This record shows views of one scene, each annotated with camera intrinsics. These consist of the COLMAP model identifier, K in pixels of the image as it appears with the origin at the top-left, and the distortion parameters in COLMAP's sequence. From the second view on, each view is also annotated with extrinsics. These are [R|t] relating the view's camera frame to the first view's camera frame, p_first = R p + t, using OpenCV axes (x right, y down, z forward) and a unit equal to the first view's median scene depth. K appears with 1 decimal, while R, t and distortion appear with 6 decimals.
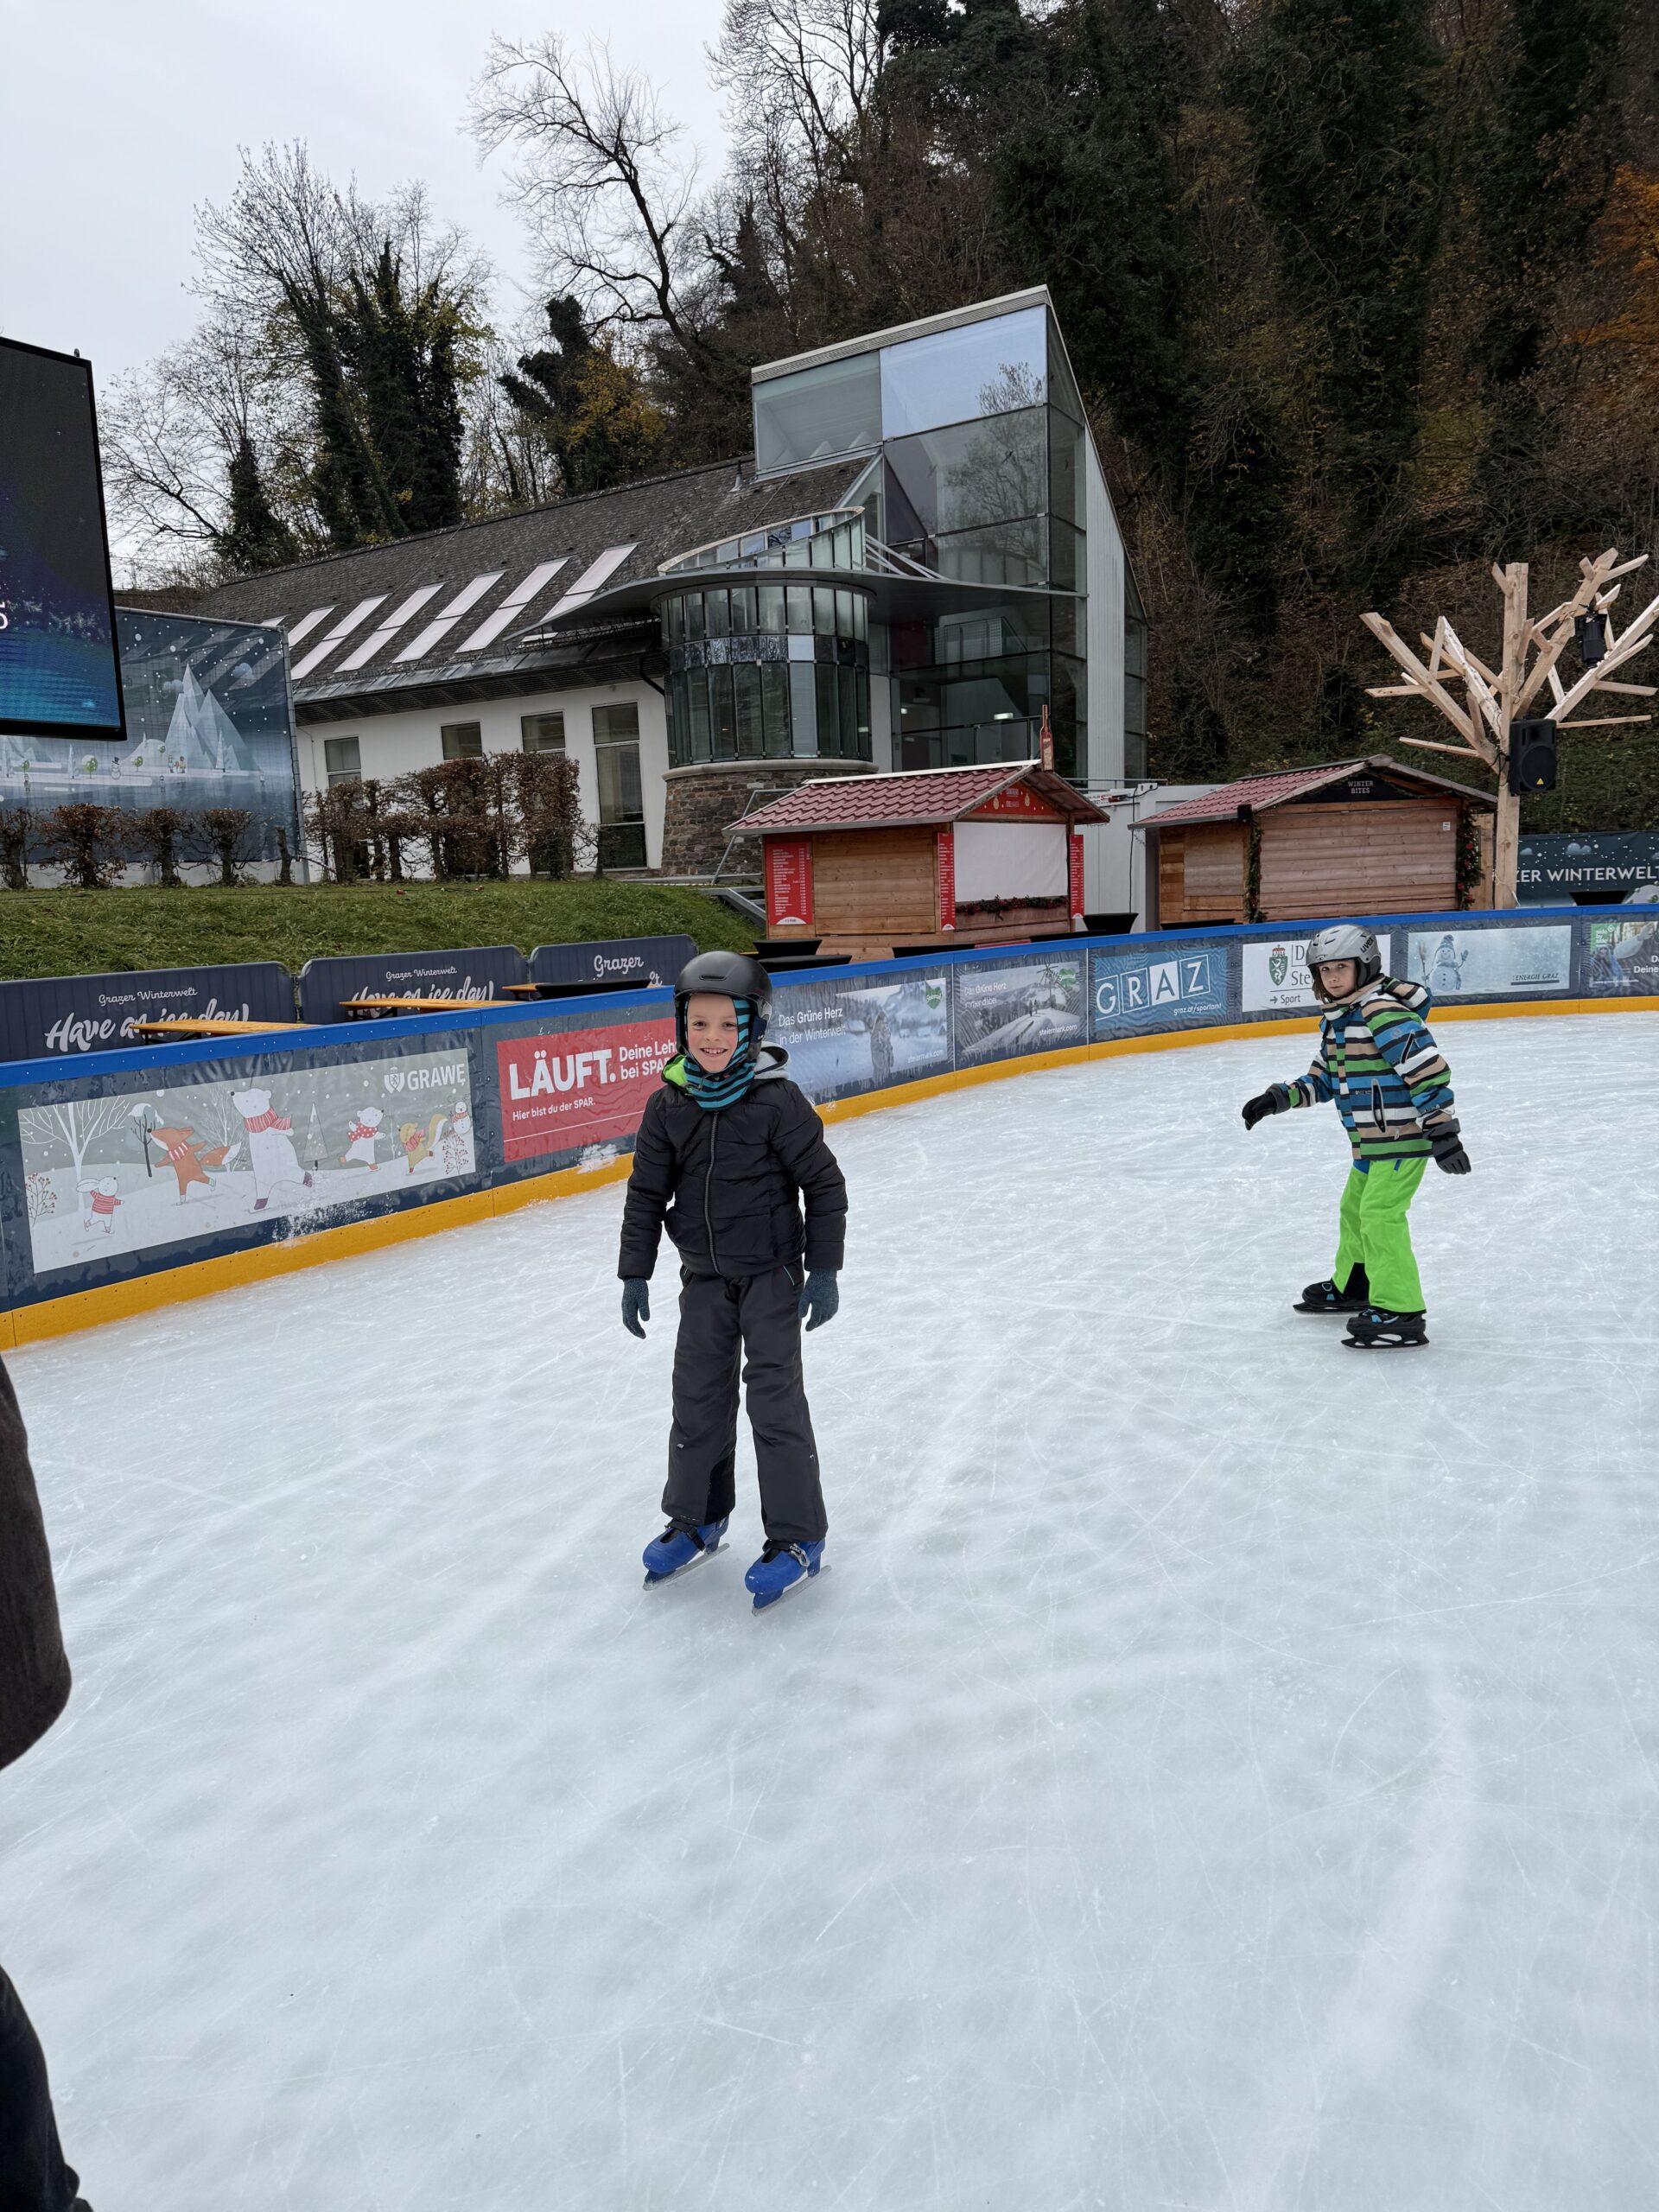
lens RADIAL K [[1533.8, 0, 839.0], [0, 1533.8, 1073.6], [0, 0, 1]] dist [-0.002657, -0.039910]
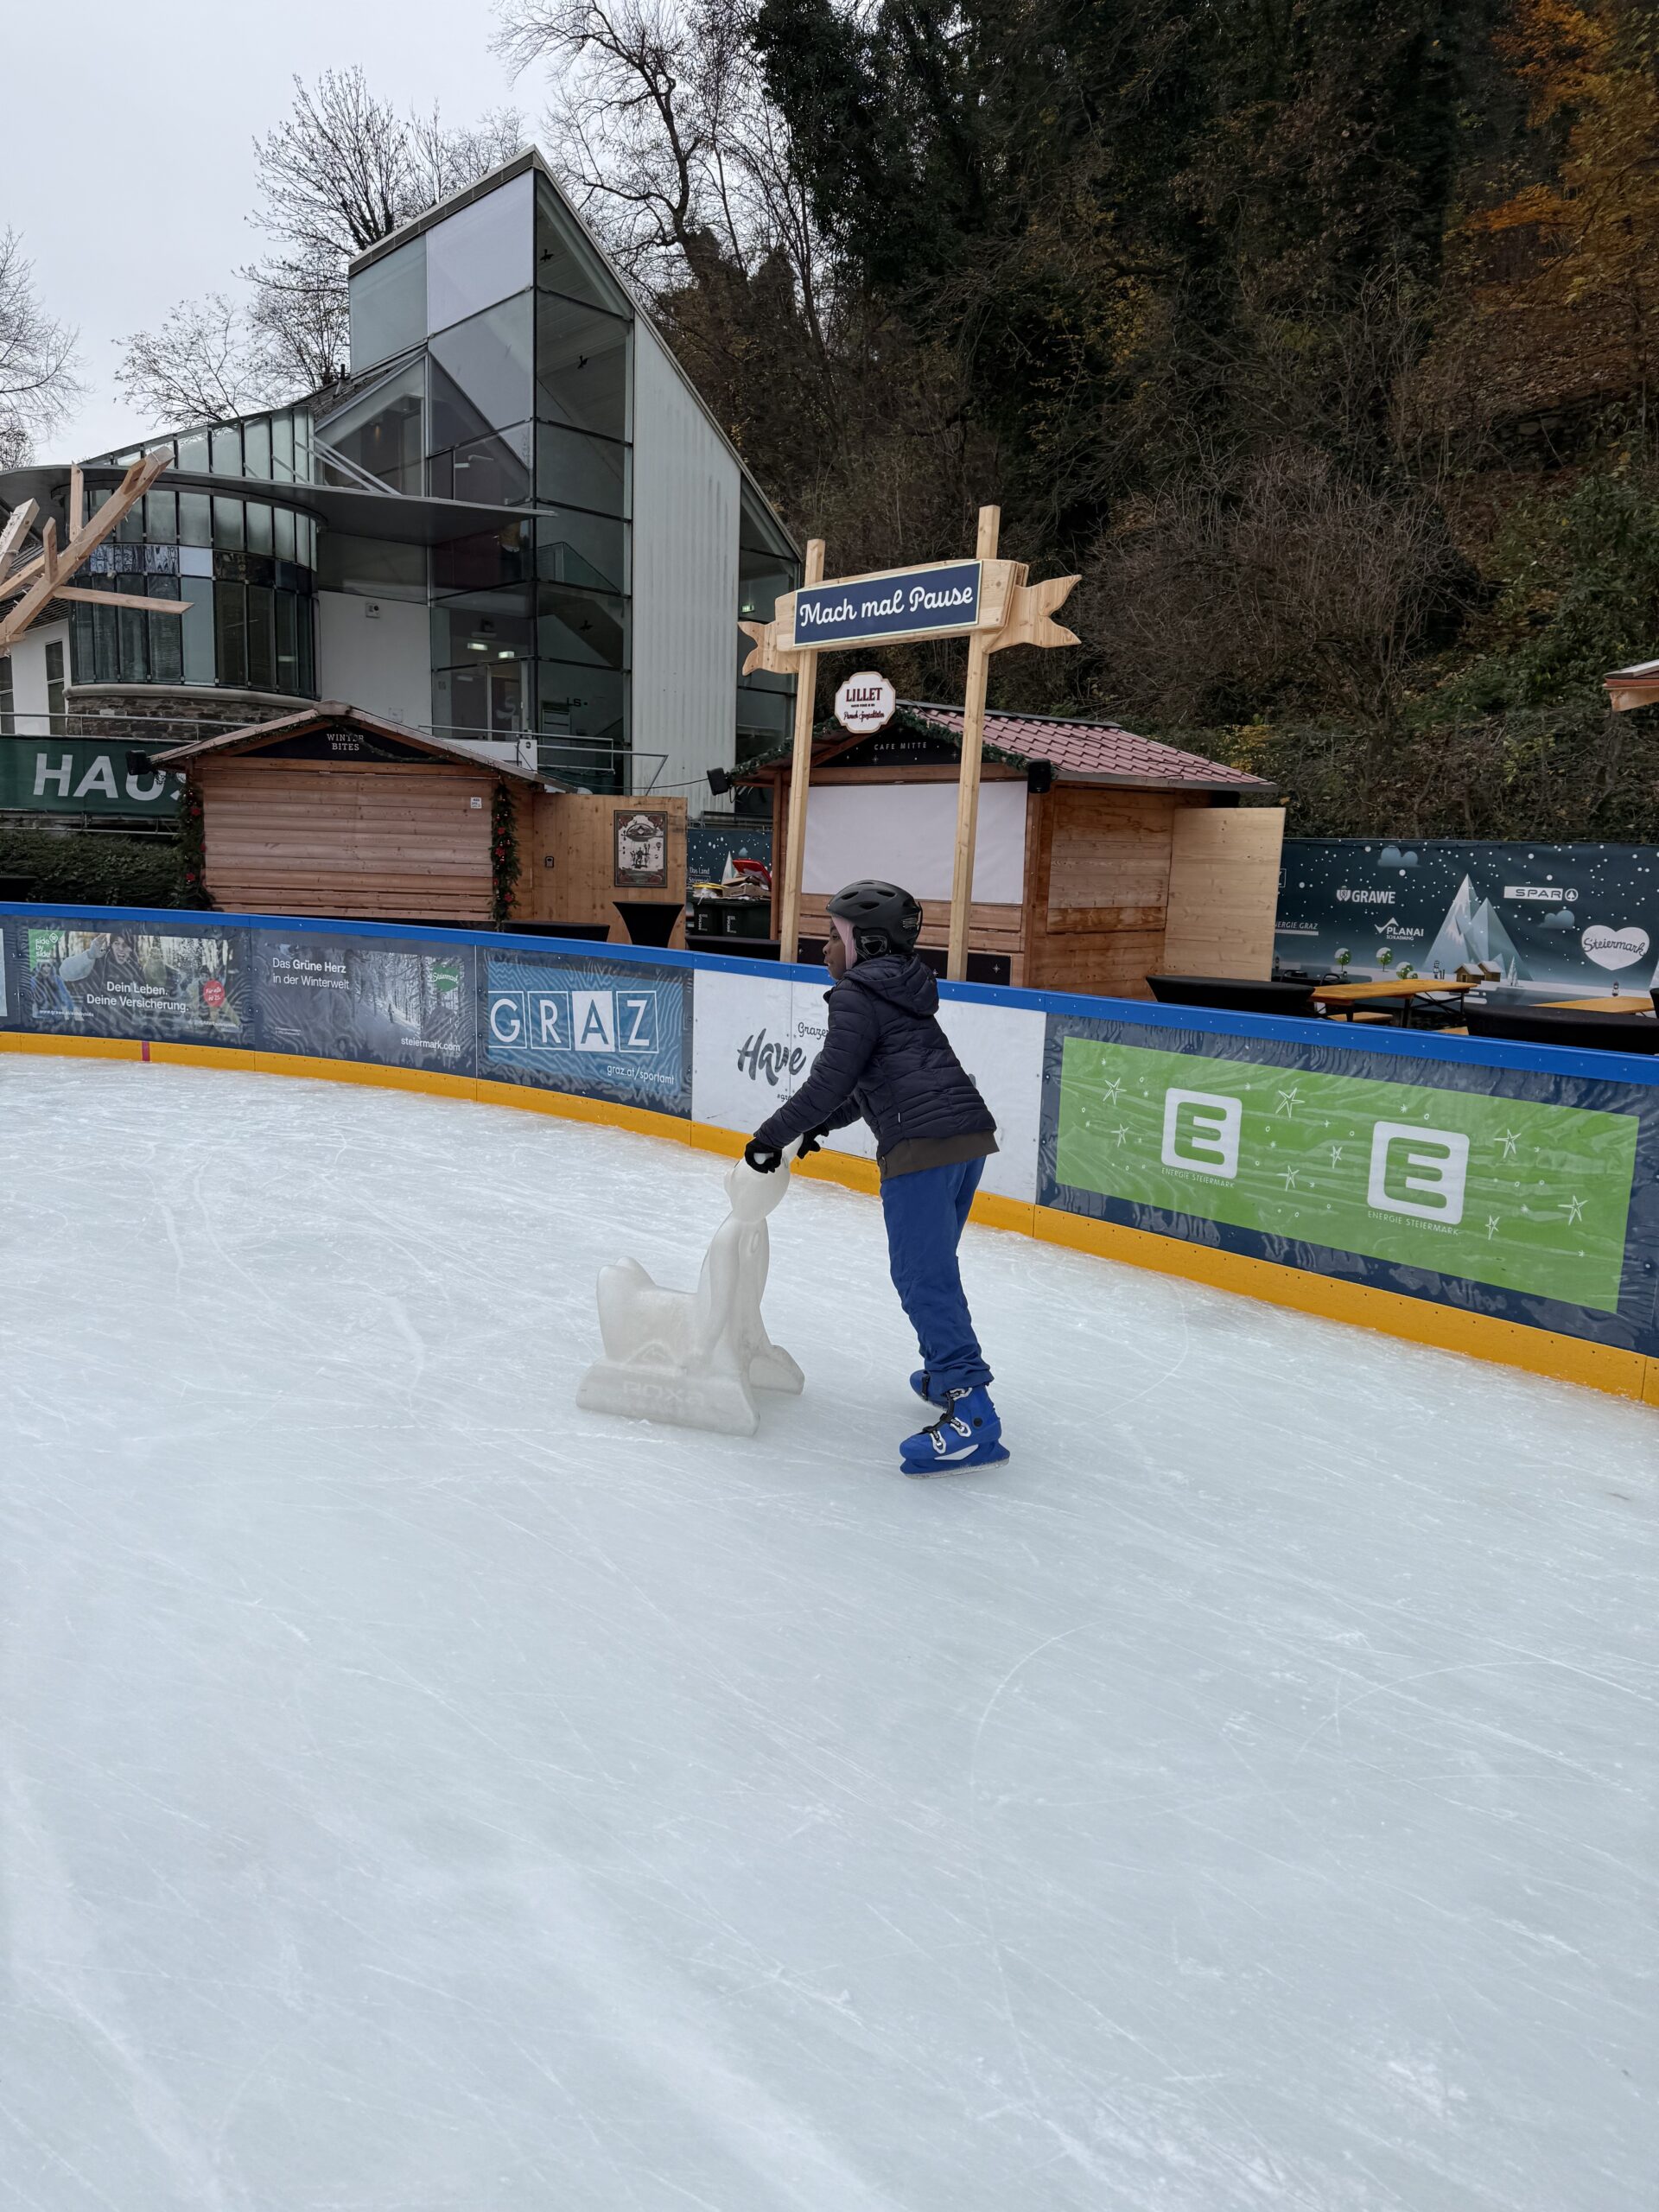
lens RADIAL K [[1520.9, 0, 829.5], [0, 1520.9, 1106.0], [0, 0, 1]] dist [-0.029250, -0.003300]
pose [[0.955525, 0.128187, -0.265592, 0.792223], [-0.117072, 0.991467, 0.057335, -0.075495], [0.270676, -0.023692, 0.962379, 0.318300]]
